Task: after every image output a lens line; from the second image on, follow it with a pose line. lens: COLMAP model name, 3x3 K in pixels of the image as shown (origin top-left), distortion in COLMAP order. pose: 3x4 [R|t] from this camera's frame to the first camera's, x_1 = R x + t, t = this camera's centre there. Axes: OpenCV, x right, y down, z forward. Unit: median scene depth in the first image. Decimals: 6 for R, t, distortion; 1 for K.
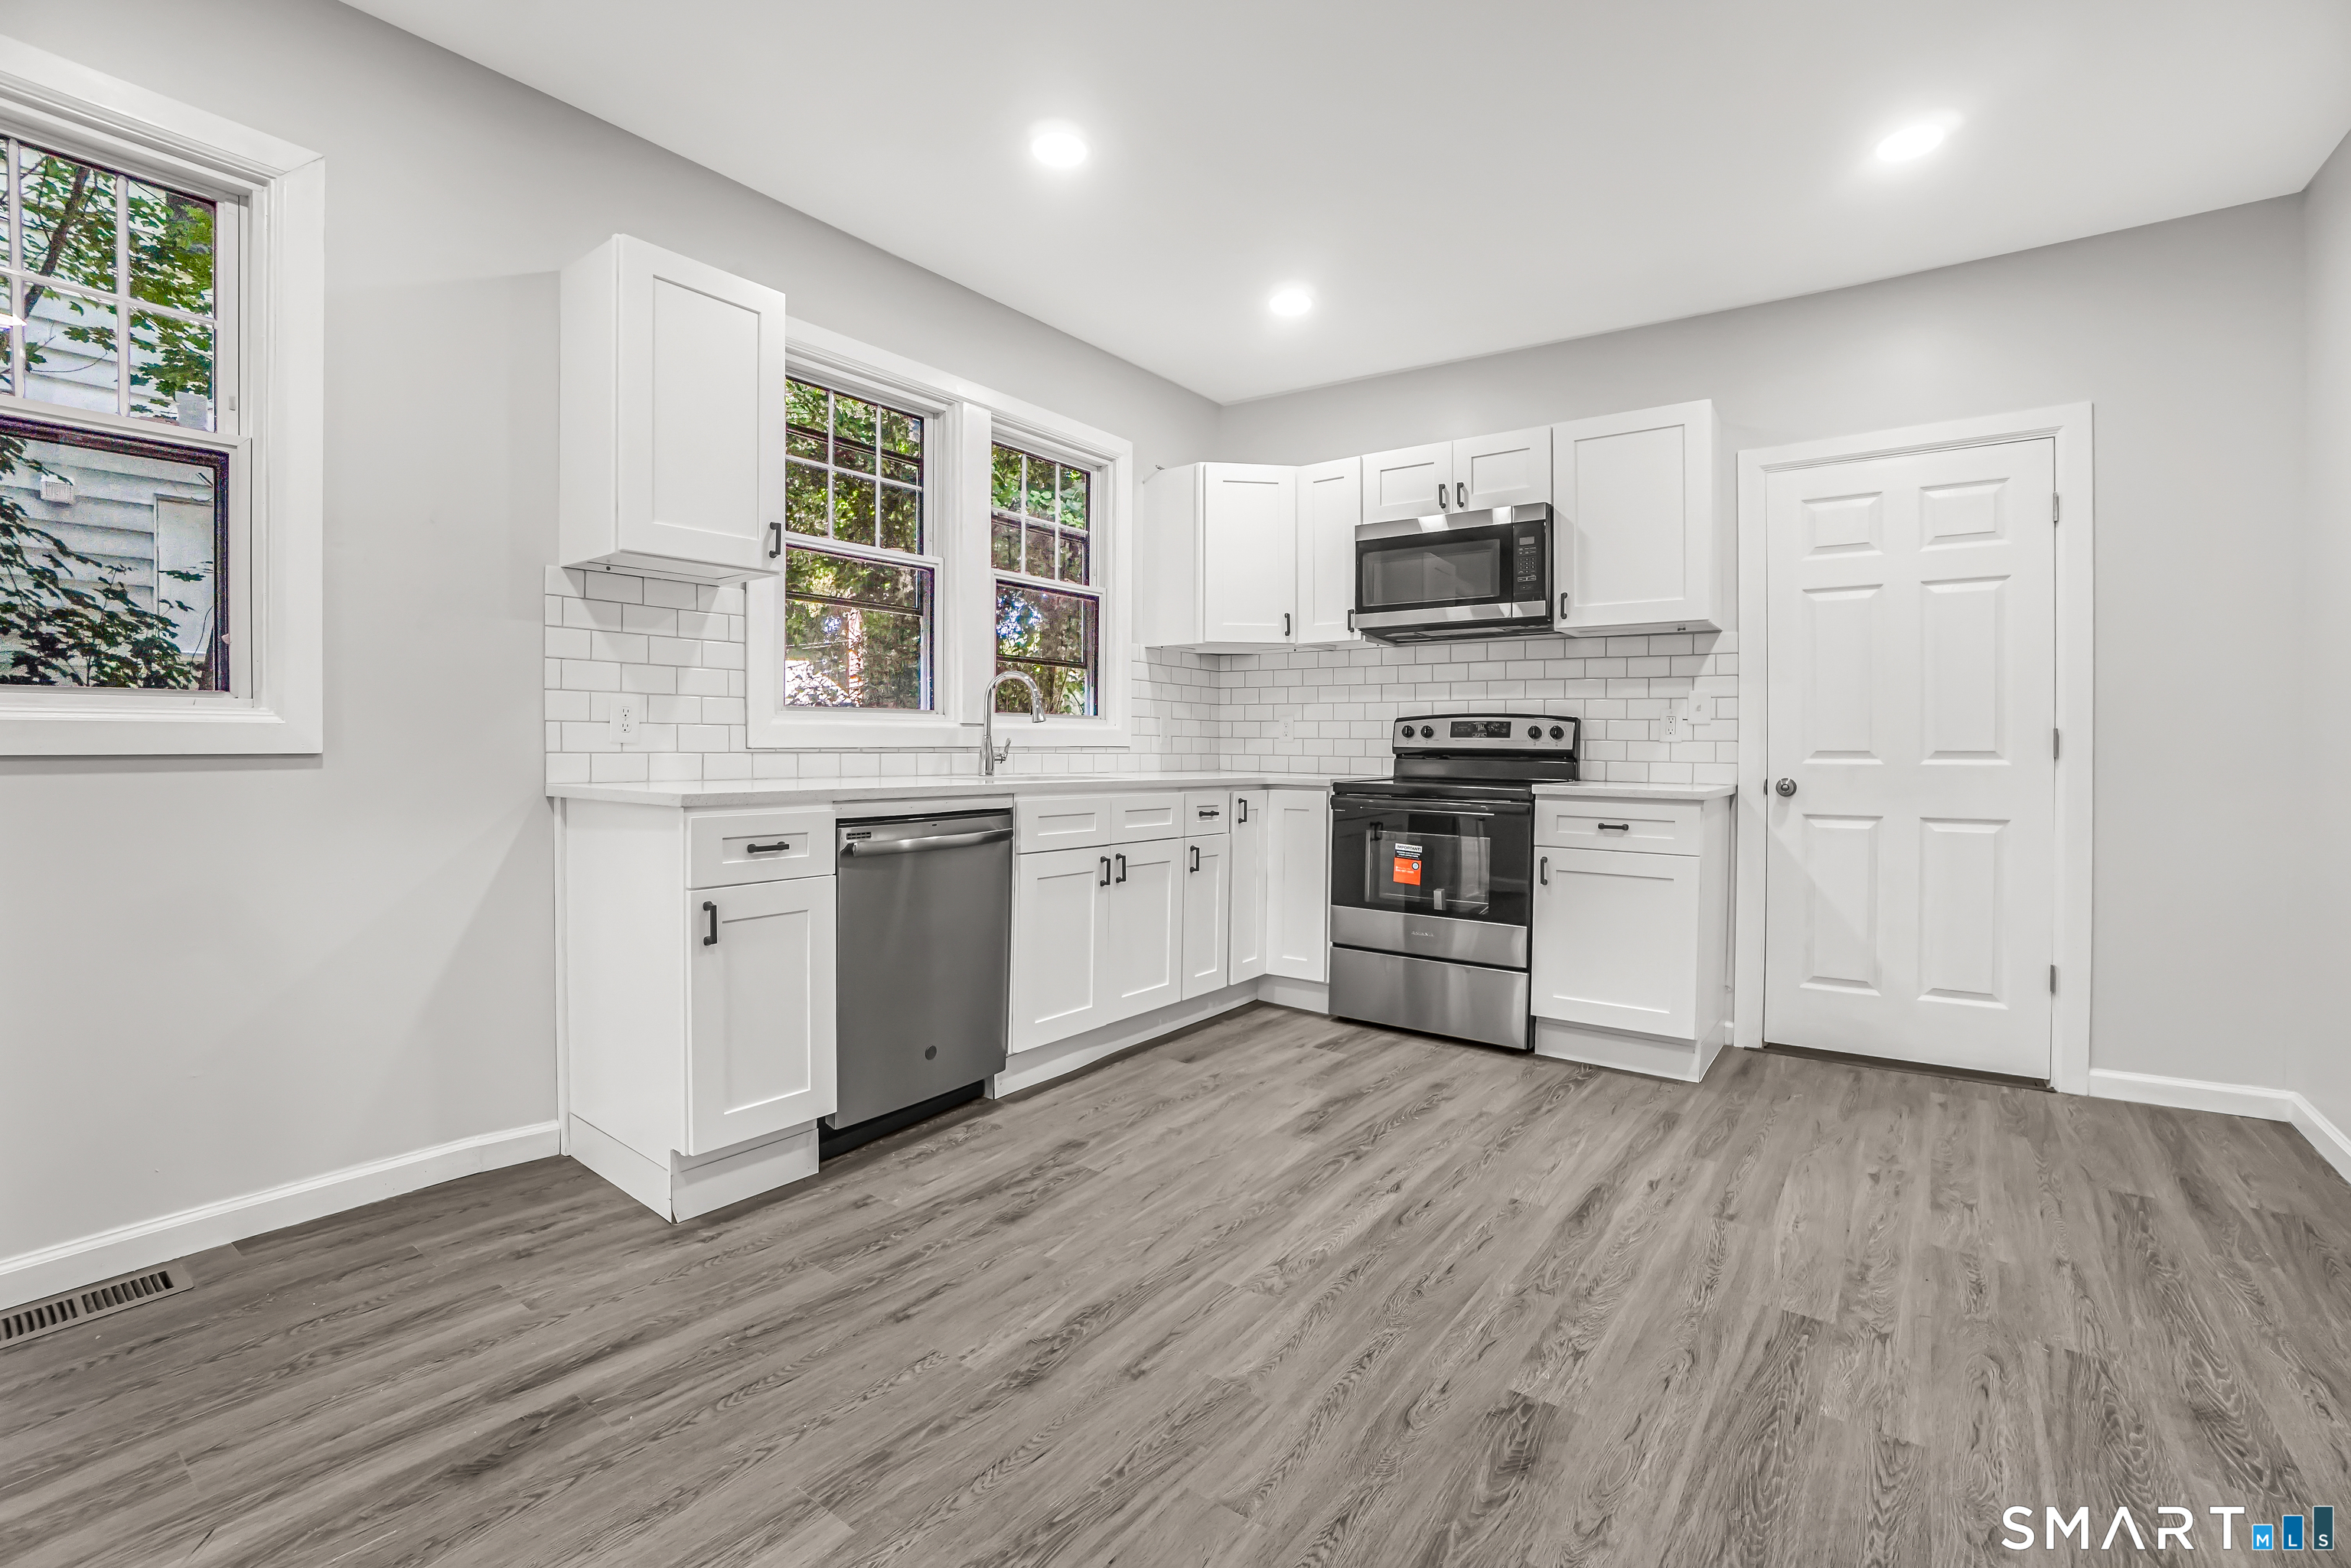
lens RADIAL K [[1069.3, 0, 1176.0], [0, 1069.3, 748.2], [0, 0, 1]] dist [0.000515, 0.000008]
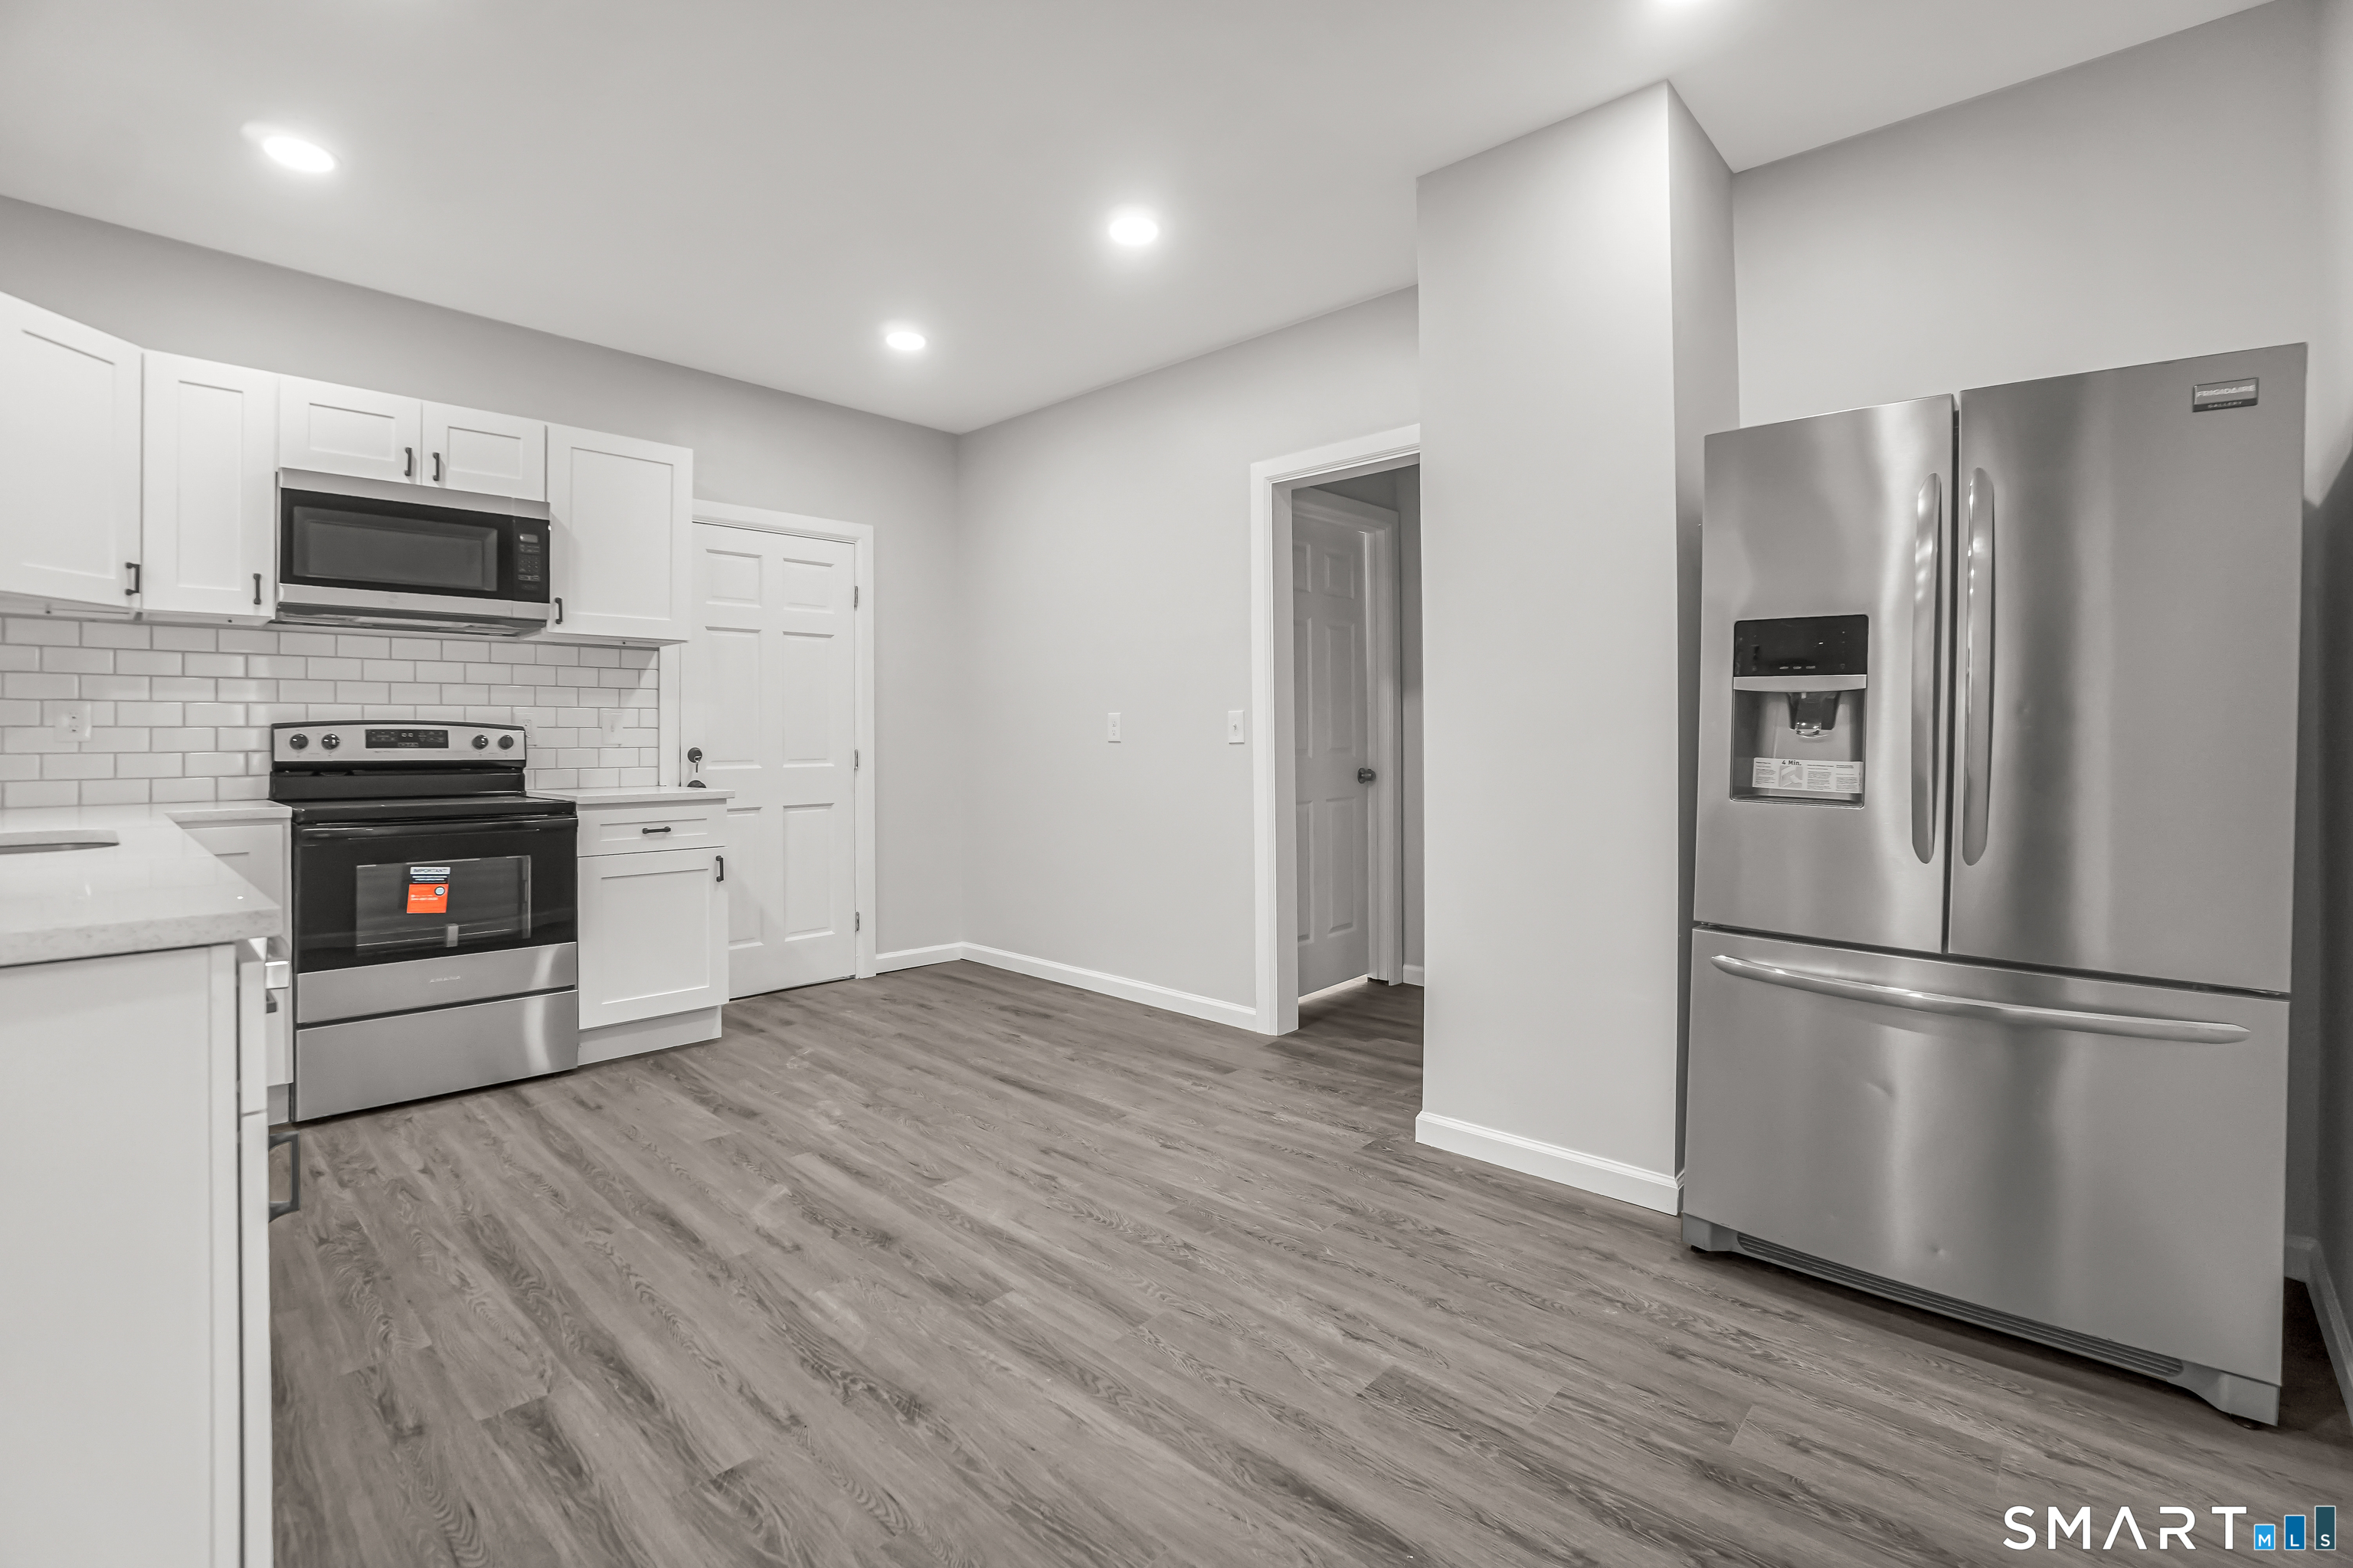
lens RADIAL K [[1061.9, 0, 1164.7], [0, 1061.9, 753.9], [0, 0, 1]] dist [-0.064583, 0.023242]
pose [[0.132812, -0.021184, 0.990915, -0.522676], [0.006959, 0.999767, 0.020440, -0.020703], [-0.991117, 0.004181, 0.132928, 0.332282]]
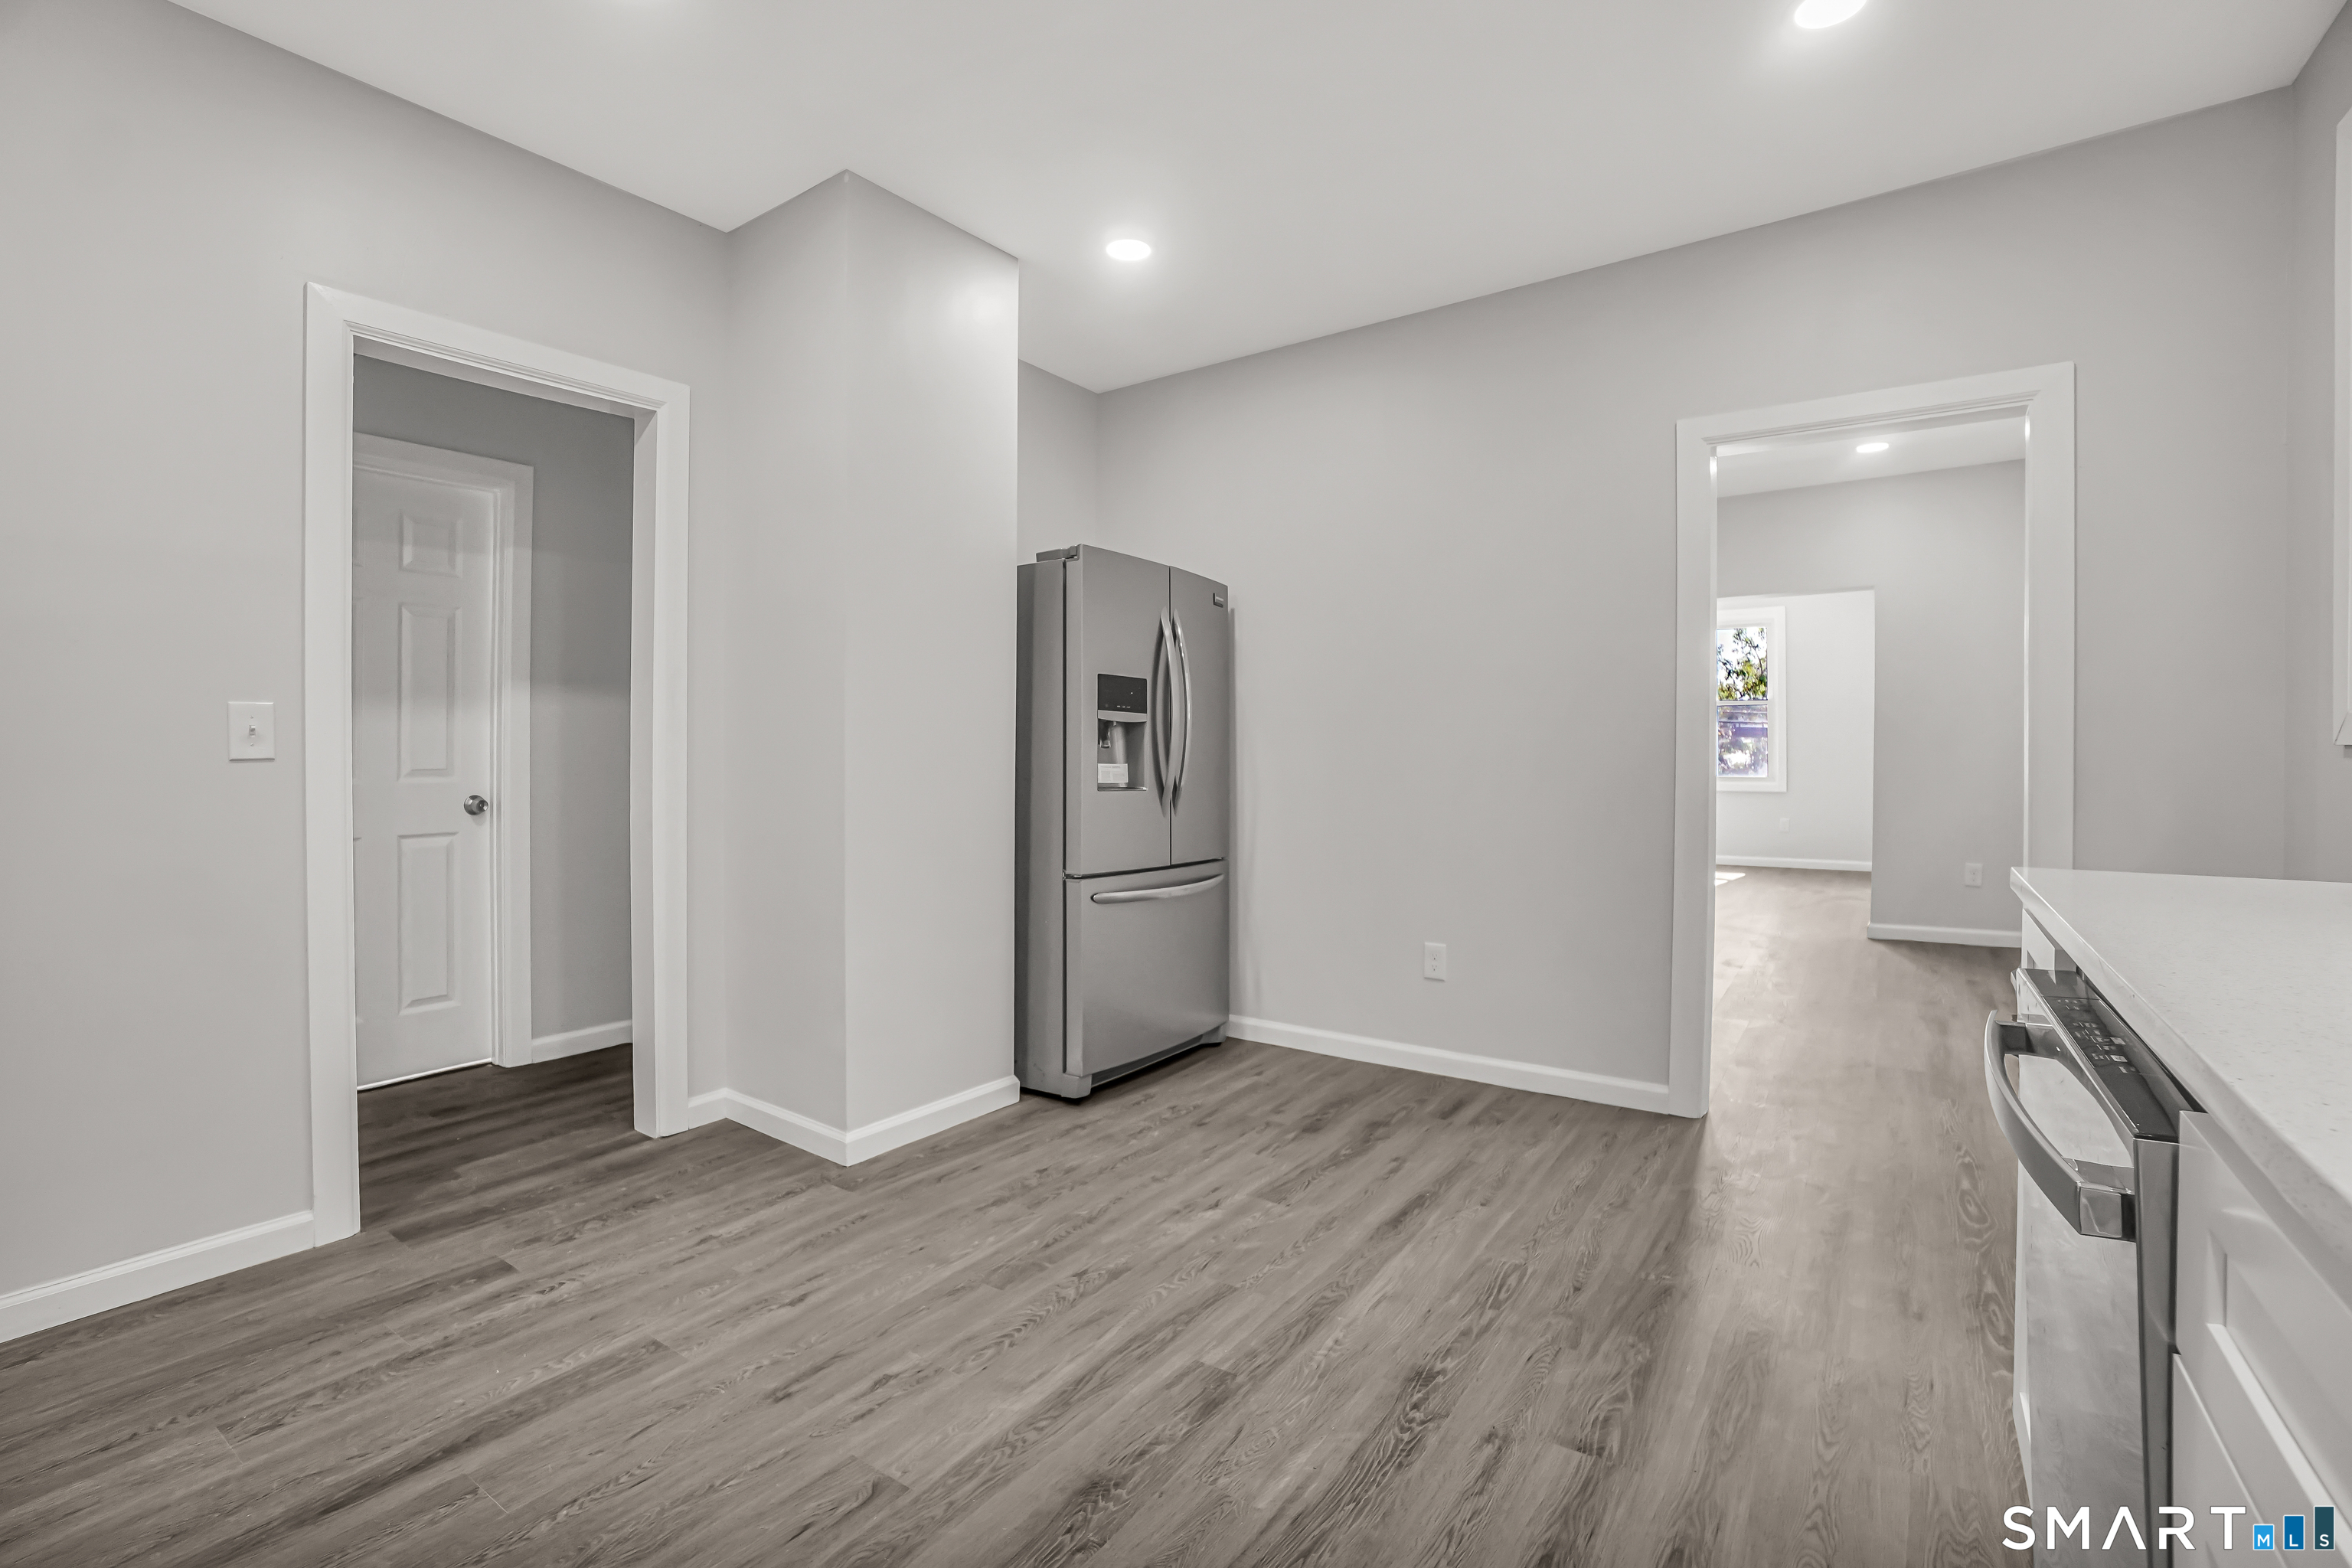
lens RADIAL K [[1061.4, 0, 1164.2], [0, 1061.4, 753.9], [0, 0, 1]] dist [-0.064583, 0.023242]
pose [[-0.999850, -0.007866, -0.015440, 0.056716], [-0.007977, 0.999943, 0.007105, -0.018934], [0.015383, 0.007227, -0.999856, 1.006556]]
